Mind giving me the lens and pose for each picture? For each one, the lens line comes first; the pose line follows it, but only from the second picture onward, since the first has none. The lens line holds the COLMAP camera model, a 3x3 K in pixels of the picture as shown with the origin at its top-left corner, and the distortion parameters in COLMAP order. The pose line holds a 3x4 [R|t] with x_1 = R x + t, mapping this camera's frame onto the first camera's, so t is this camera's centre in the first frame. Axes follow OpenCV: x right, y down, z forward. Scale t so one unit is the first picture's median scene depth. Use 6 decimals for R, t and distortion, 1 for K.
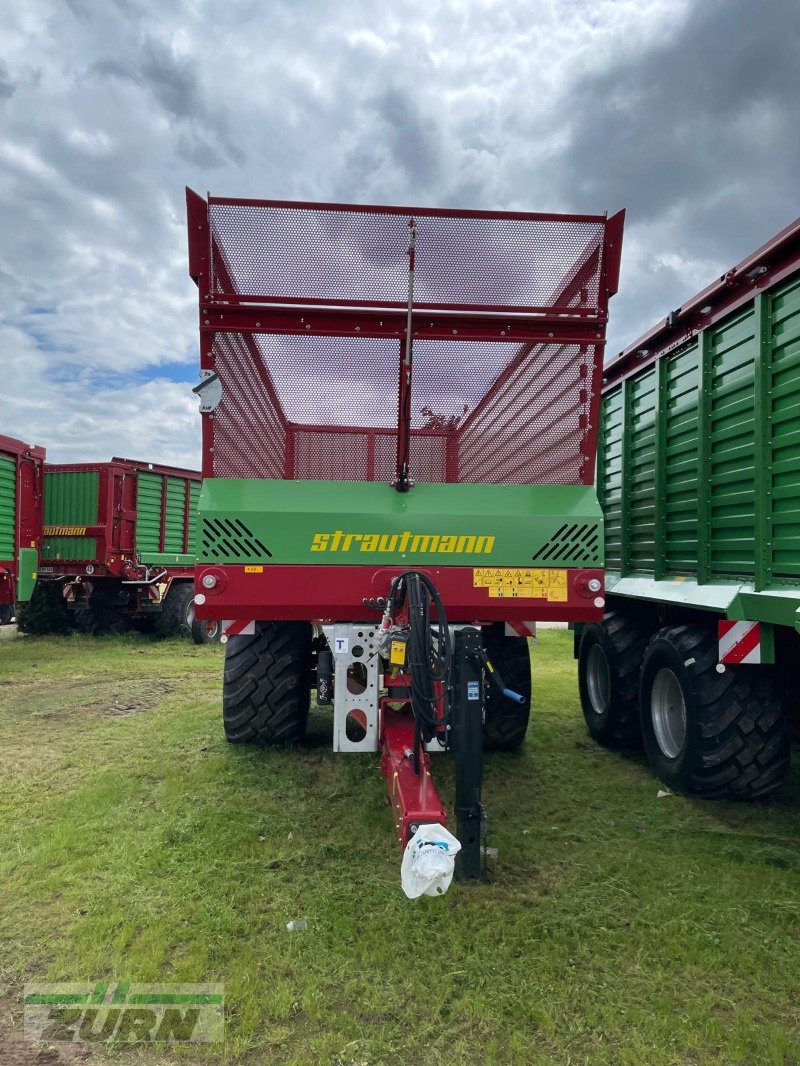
lens RADIAL K [[815.2, 0, 400.0], [0, 815.2, 533.0], [0, 0, 1]] dist [0.109641, -0.146823]
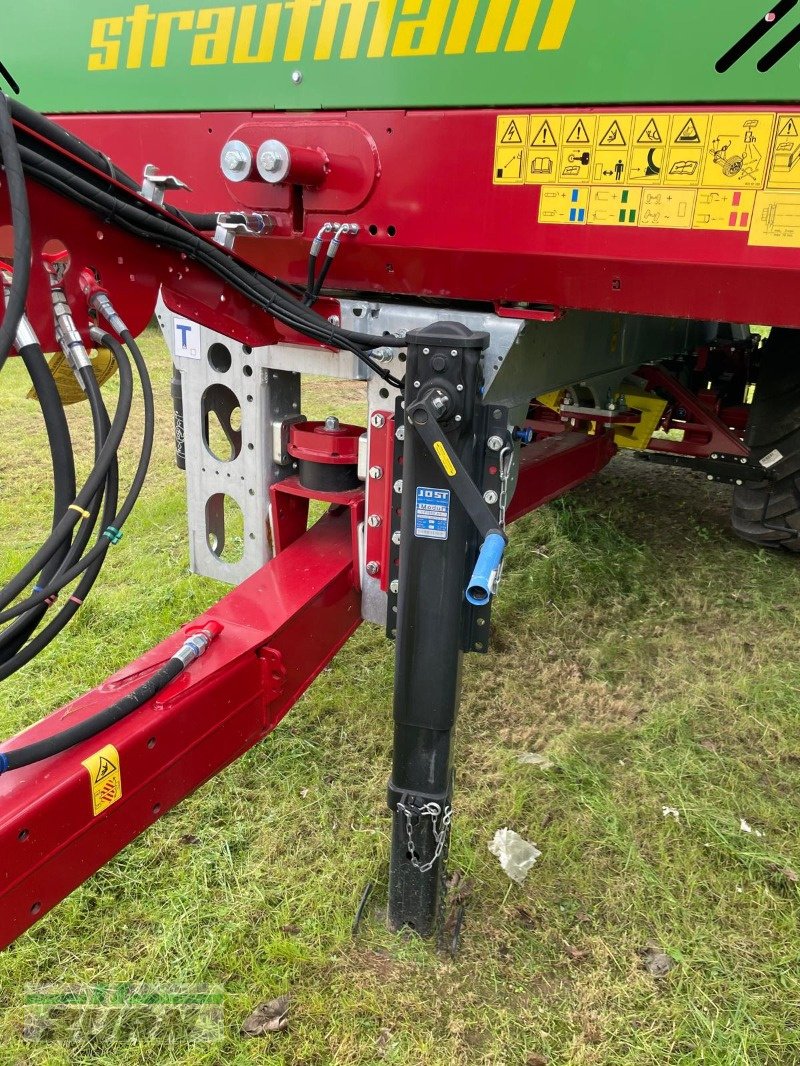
lens RADIAL K [[815.2, 0, 400.0], [0, 815.2, 533.0], [0, 0, 1]] dist [0.109641, -0.146823]
pose [[0.850297, 0.213587, -0.481014, 0.235753], [-0.009434, 0.919989, 0.391831, 0.065085], [0.526218, -0.328635, 0.784279, 0.701896]]
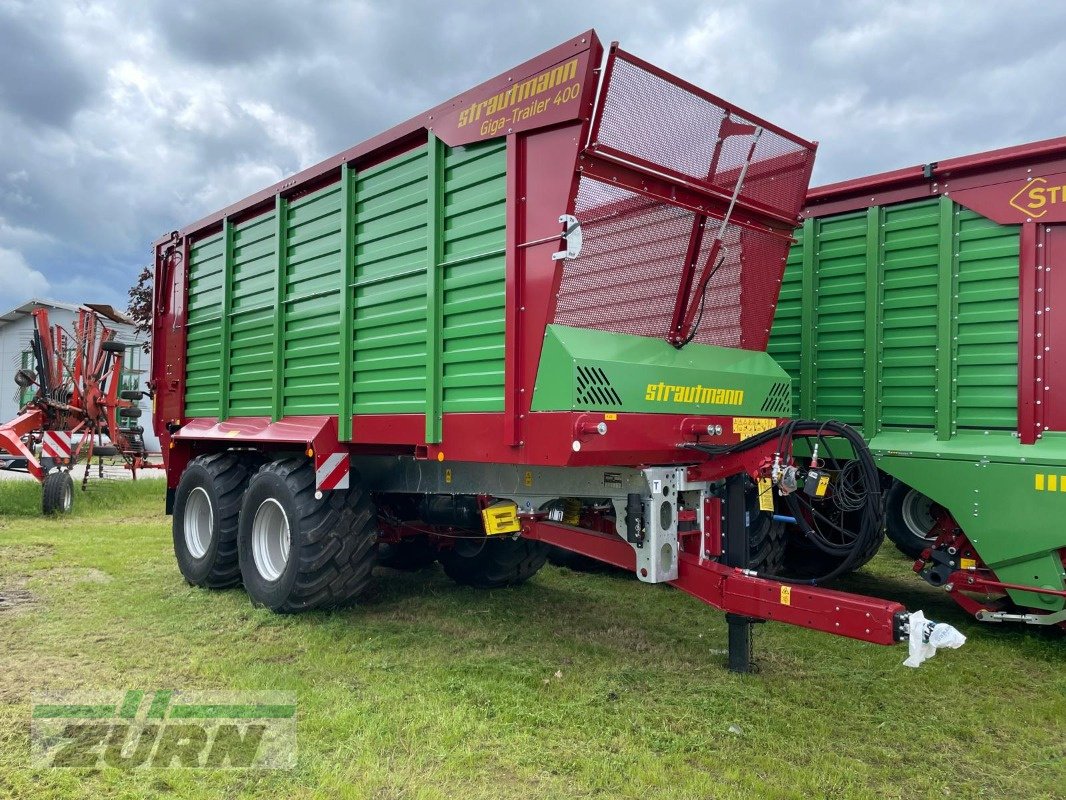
lens RADIAL K [[815.2, 0, 533.0], [0, 815.2, 400.0], [0, 0, 1]] dist [0.109641, -0.146823]
pose [[0.780052, 0.020557, 0.625377, -0.889557], [-0.034626, 0.999347, 0.010340, 0.015679], [-0.624756, -0.029720, 0.780254, 0.249702]]
